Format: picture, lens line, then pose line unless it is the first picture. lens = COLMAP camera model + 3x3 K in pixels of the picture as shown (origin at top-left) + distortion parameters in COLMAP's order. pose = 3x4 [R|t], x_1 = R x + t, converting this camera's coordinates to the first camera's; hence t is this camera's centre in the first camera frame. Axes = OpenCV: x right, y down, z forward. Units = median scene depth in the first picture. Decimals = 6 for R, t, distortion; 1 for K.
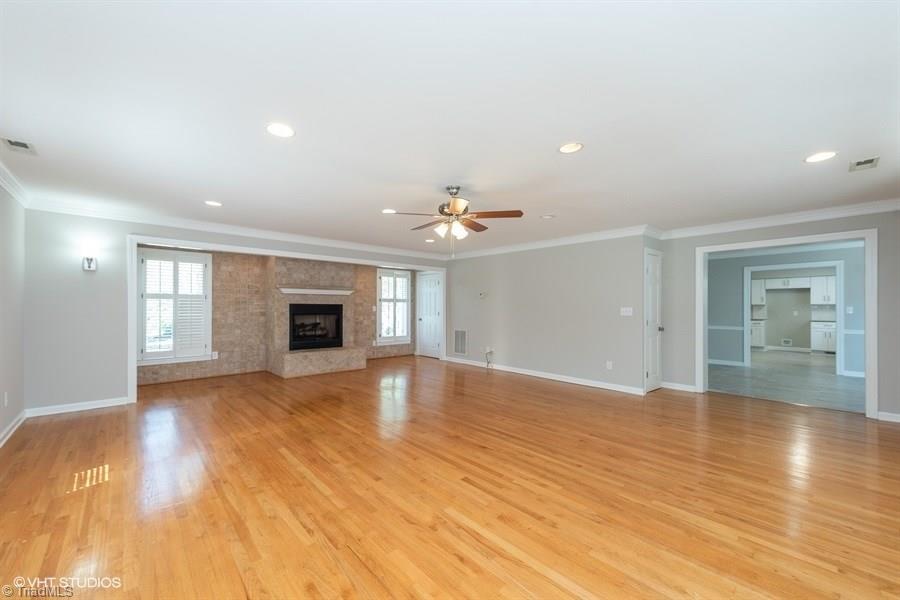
lens RADIAL K [[356.1, 0, 444.8], [0, 356.1, 301.0], [0, 0, 1]] dist [0.011254, -0.001359]
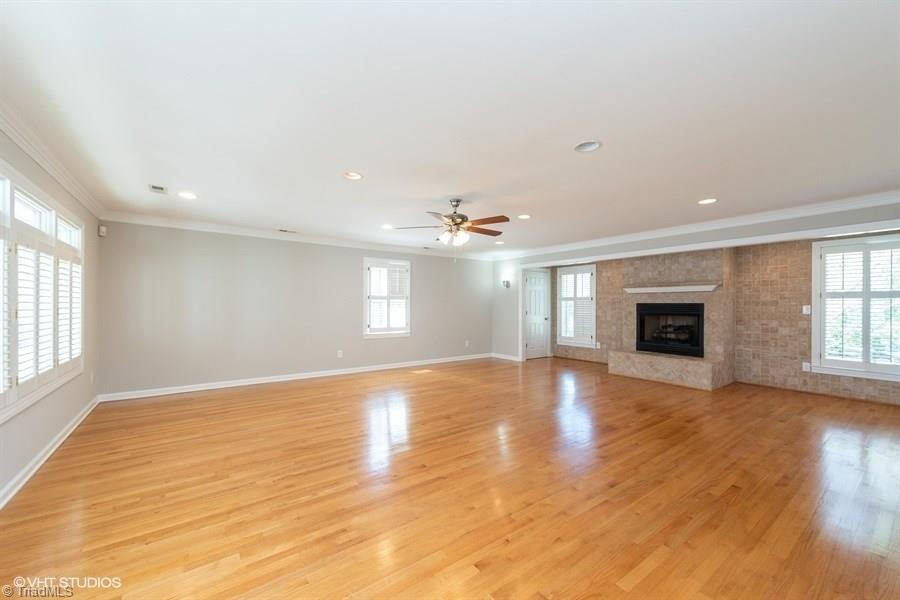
lens RADIAL K [[356.1, 0, 447.5], [0, 356.1, 305.9], [0, 0, 1]] dist [0.011254, -0.001359]
pose [[-0.112408, -0.001755, -0.993661, 0.602083], [0.012731, 0.999914, -0.003206, 0.011250], [0.993581, -0.013011, -0.112376, 0.578149]]
